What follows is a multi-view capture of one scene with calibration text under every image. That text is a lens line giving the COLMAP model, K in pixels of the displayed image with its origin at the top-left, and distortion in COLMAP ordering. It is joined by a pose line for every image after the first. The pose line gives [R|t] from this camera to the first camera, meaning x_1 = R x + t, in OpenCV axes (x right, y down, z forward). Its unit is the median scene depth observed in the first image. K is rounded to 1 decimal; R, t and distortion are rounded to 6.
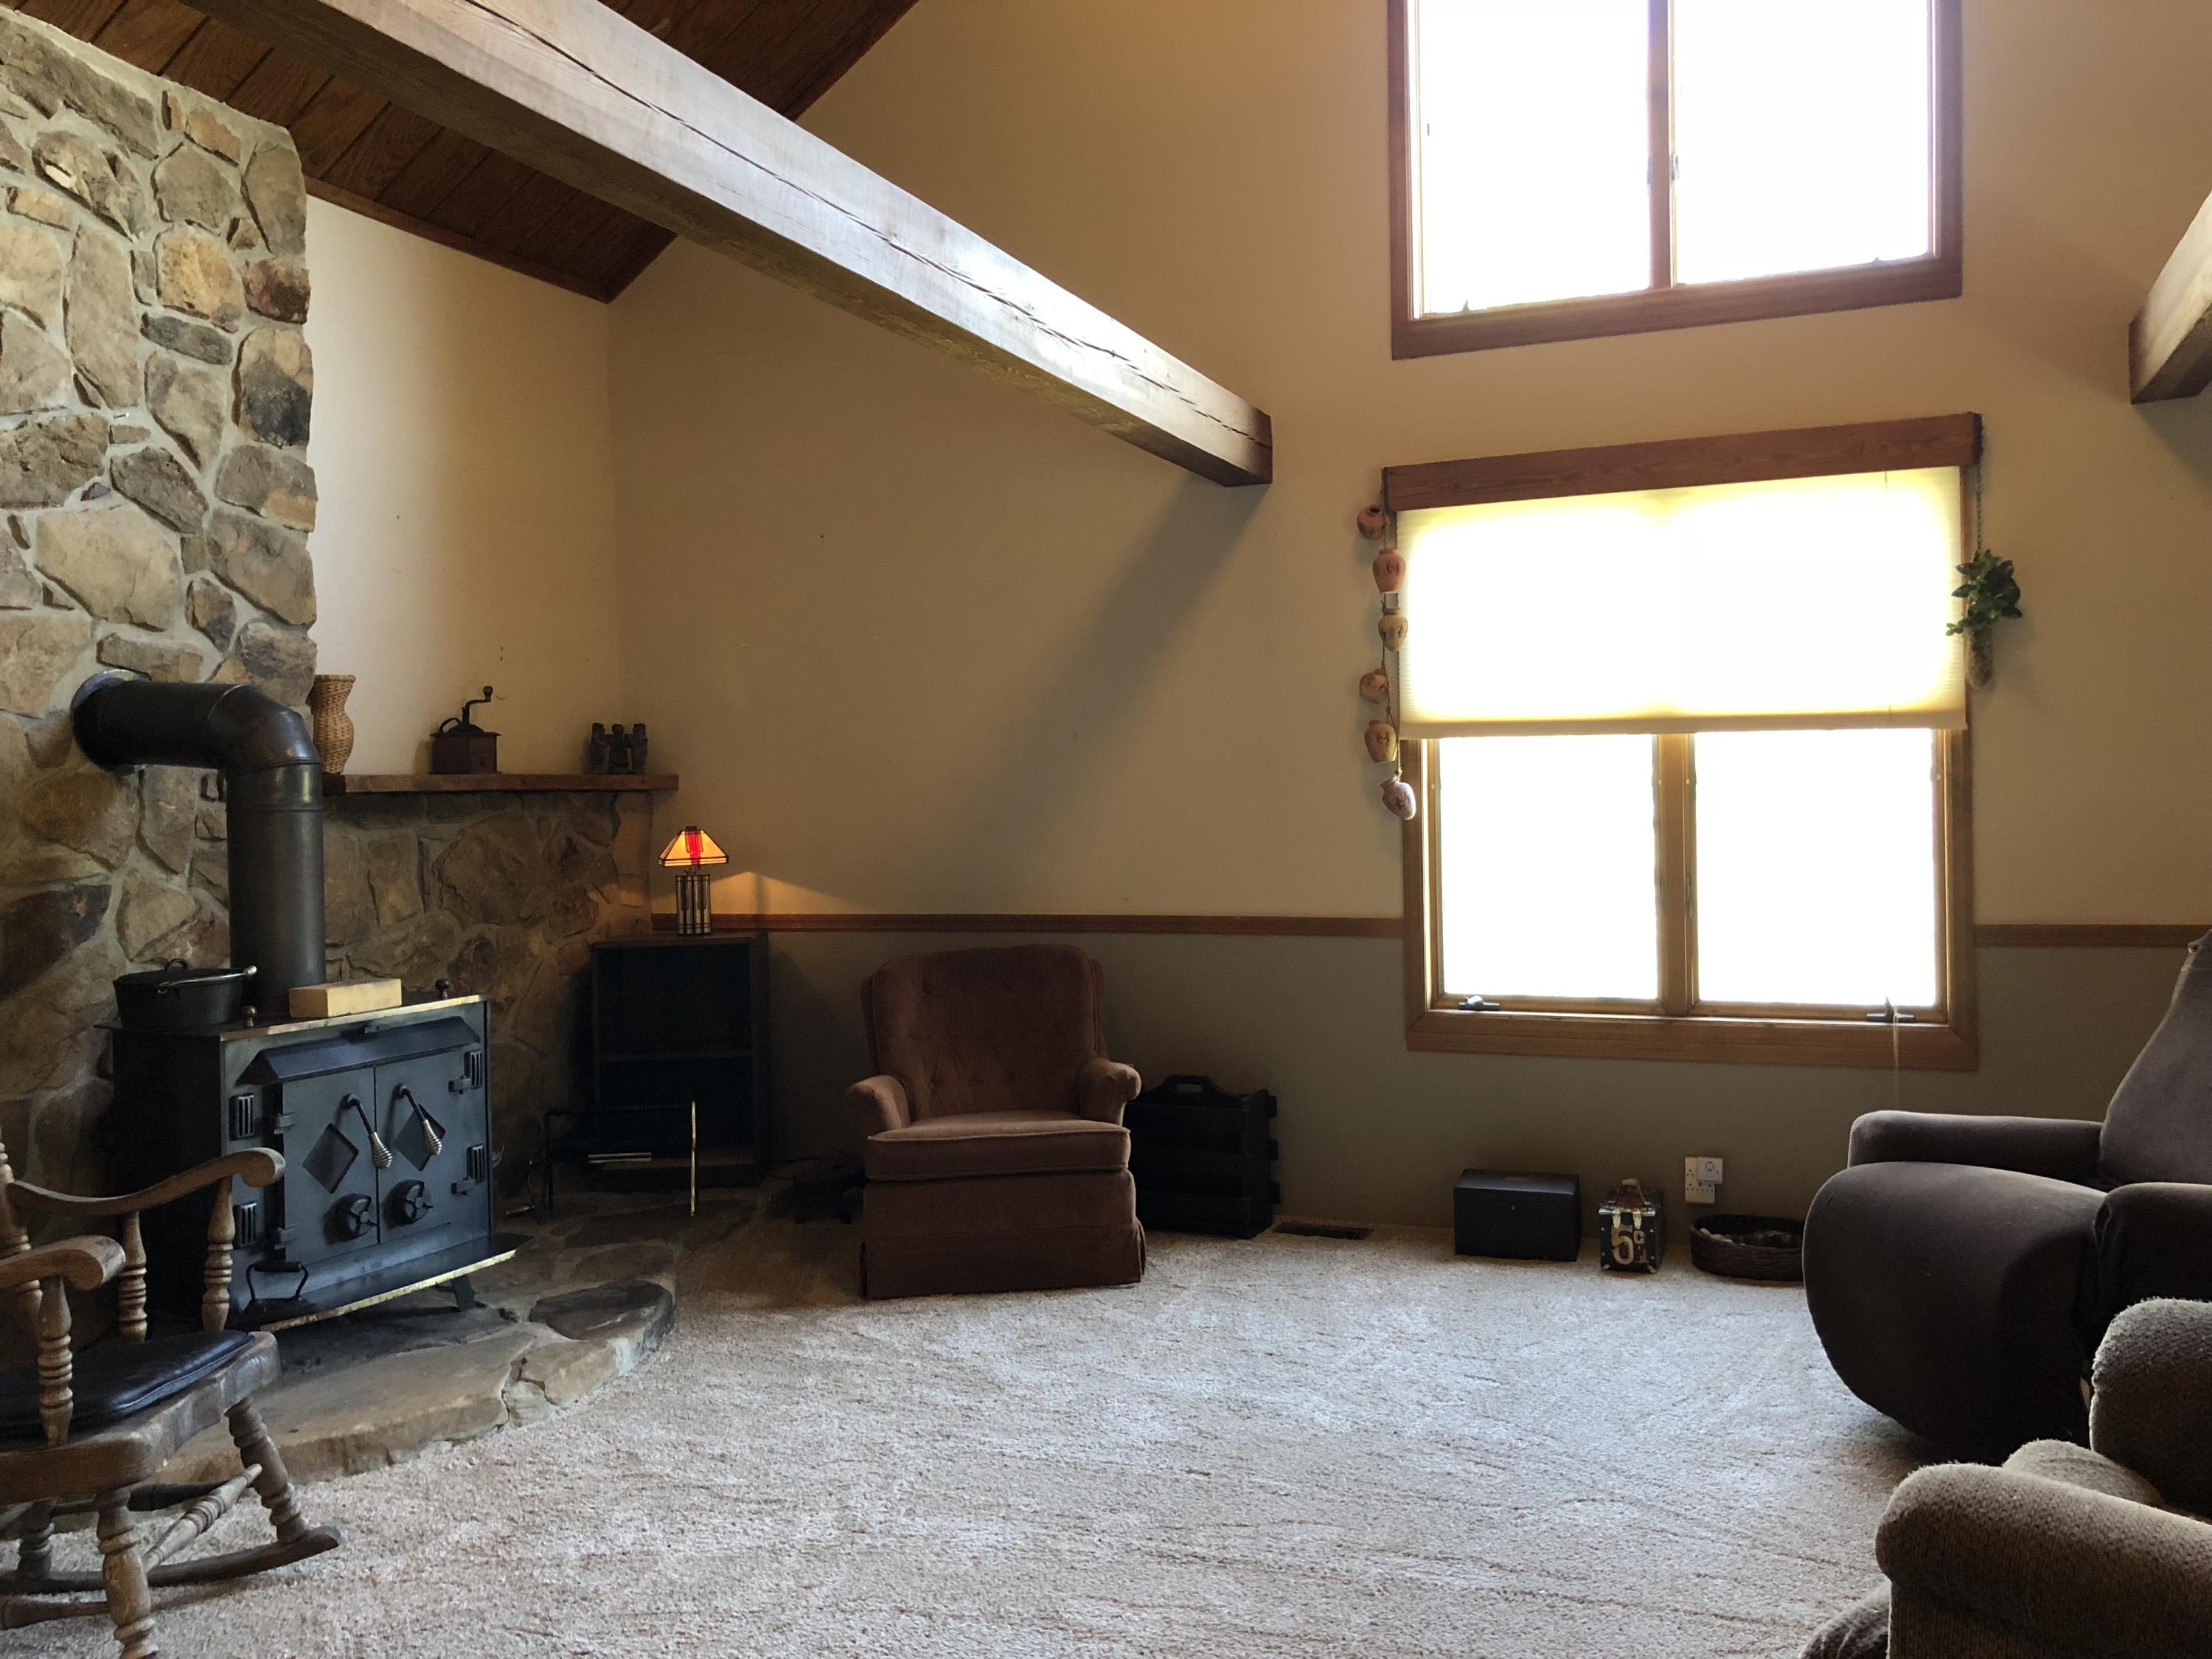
lens RADIAL K [[1816.0, 0, 1079.3], [0, 1816.0, 799.8], [0, 0, 1]] dist [0.038927, -0.033747]
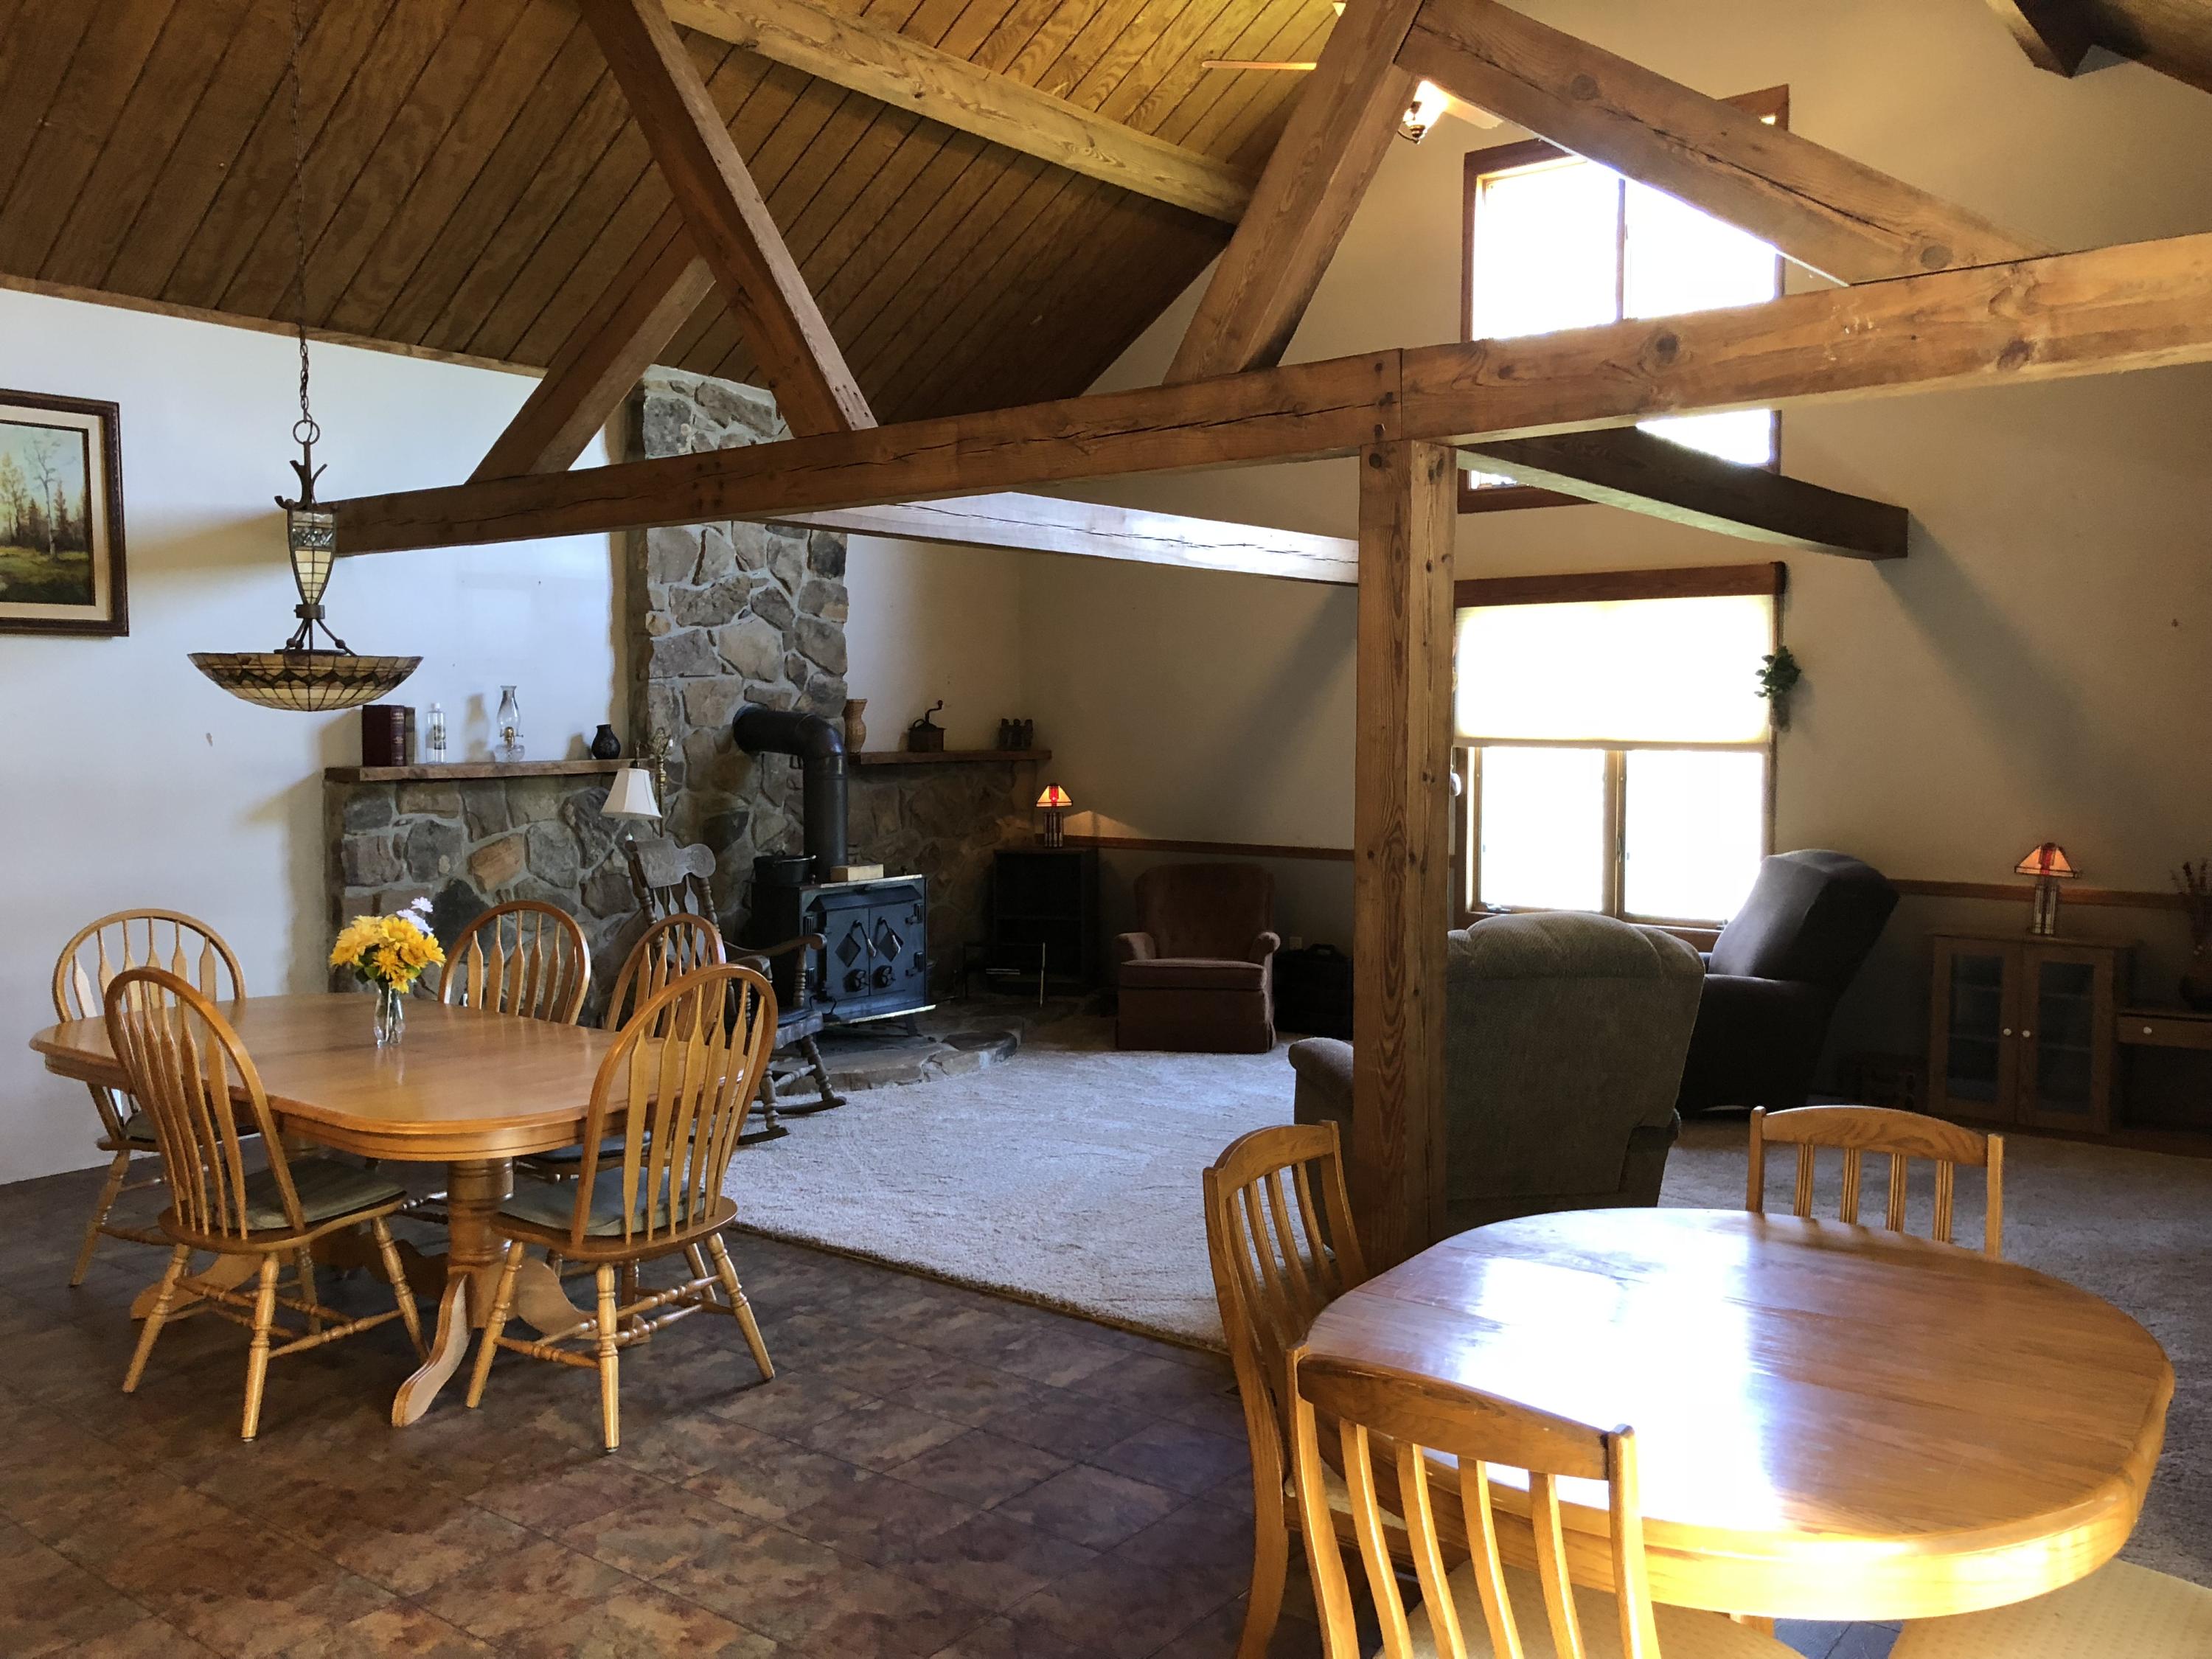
lens RADIAL K [[1816.0, 0, 1106.1], [0, 1816.0, 820.7], [0, 0, 1]] dist [0.038927, -0.033747]
pose [[0.964753, 0.036862, -0.260562, 0.334036], [-0.021376, 0.997846, 0.062020, -0.068907], [0.262287, -0.054264, 0.963463, -0.743208]]
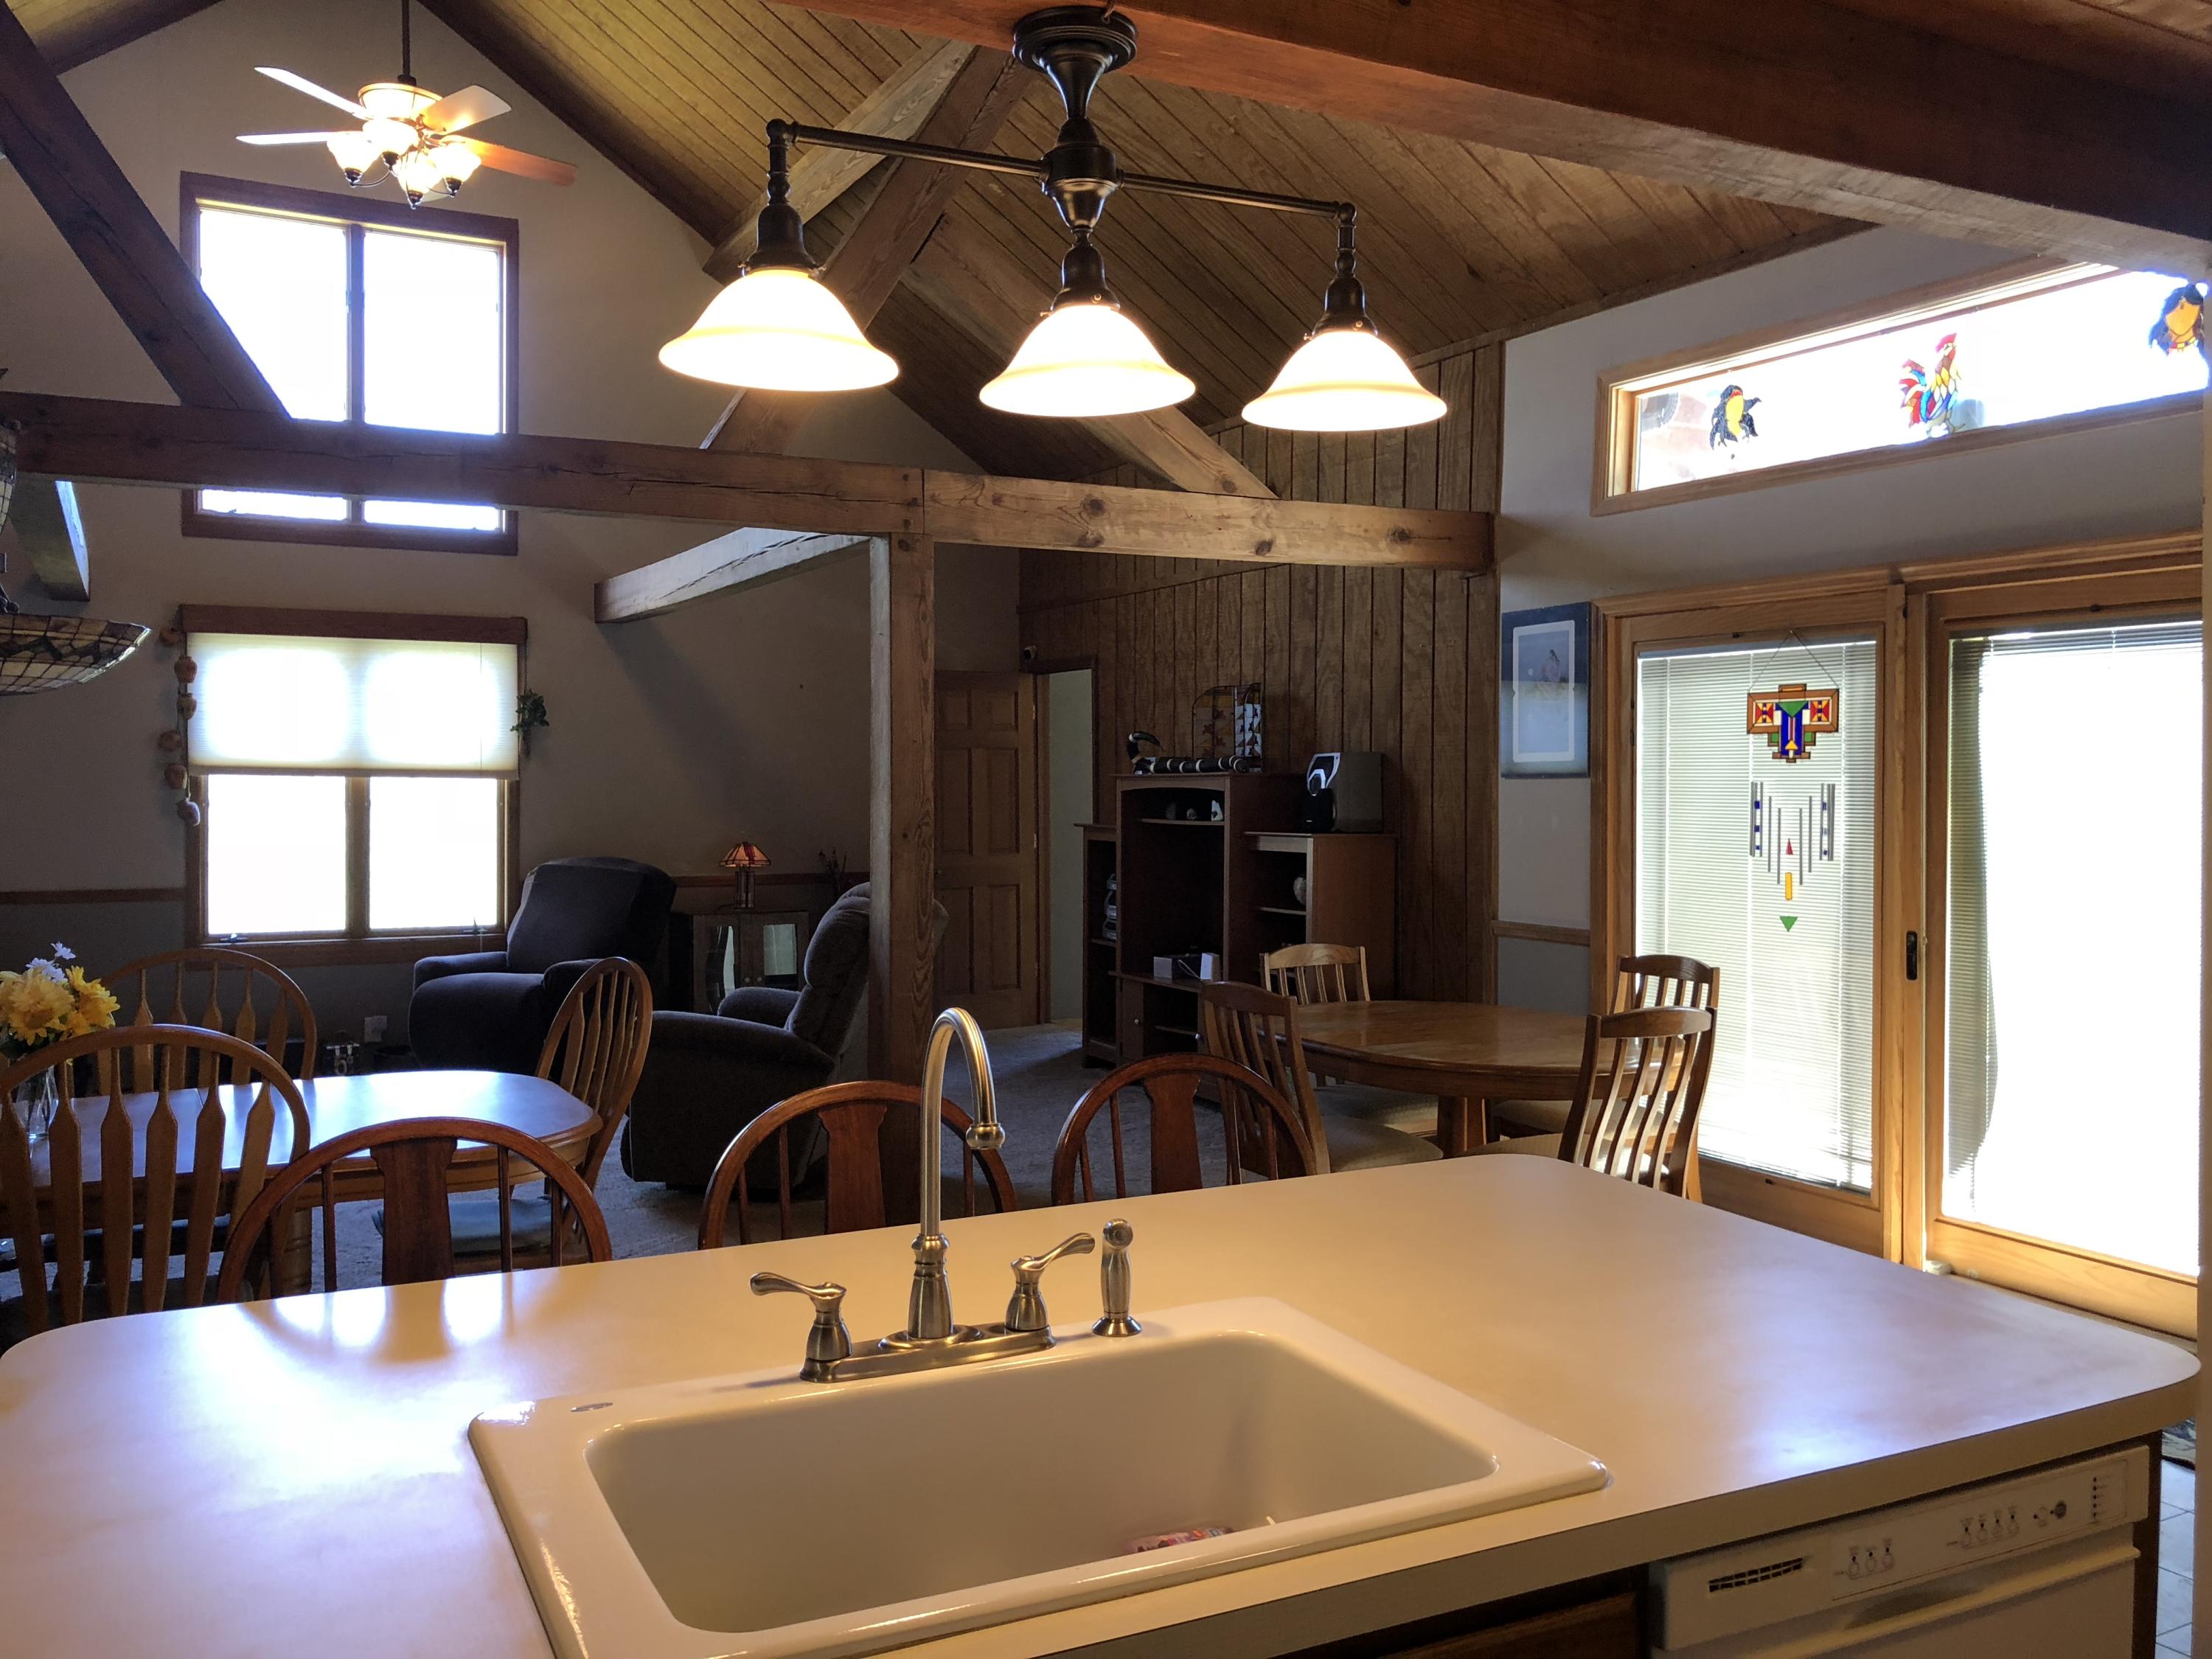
lens RADIAL K [[1816.0, 0, 1153.0], [0, 1816.0, 806.3], [0, 0, 1]] dist [0.038927, -0.033747]
pose [[0.621023, 0.012818, 0.783687, -0.609211], [-0.018261, 0.999831, -0.001882, -0.019714], [-0.783579, -0.013142, 0.621153, -0.725177]]
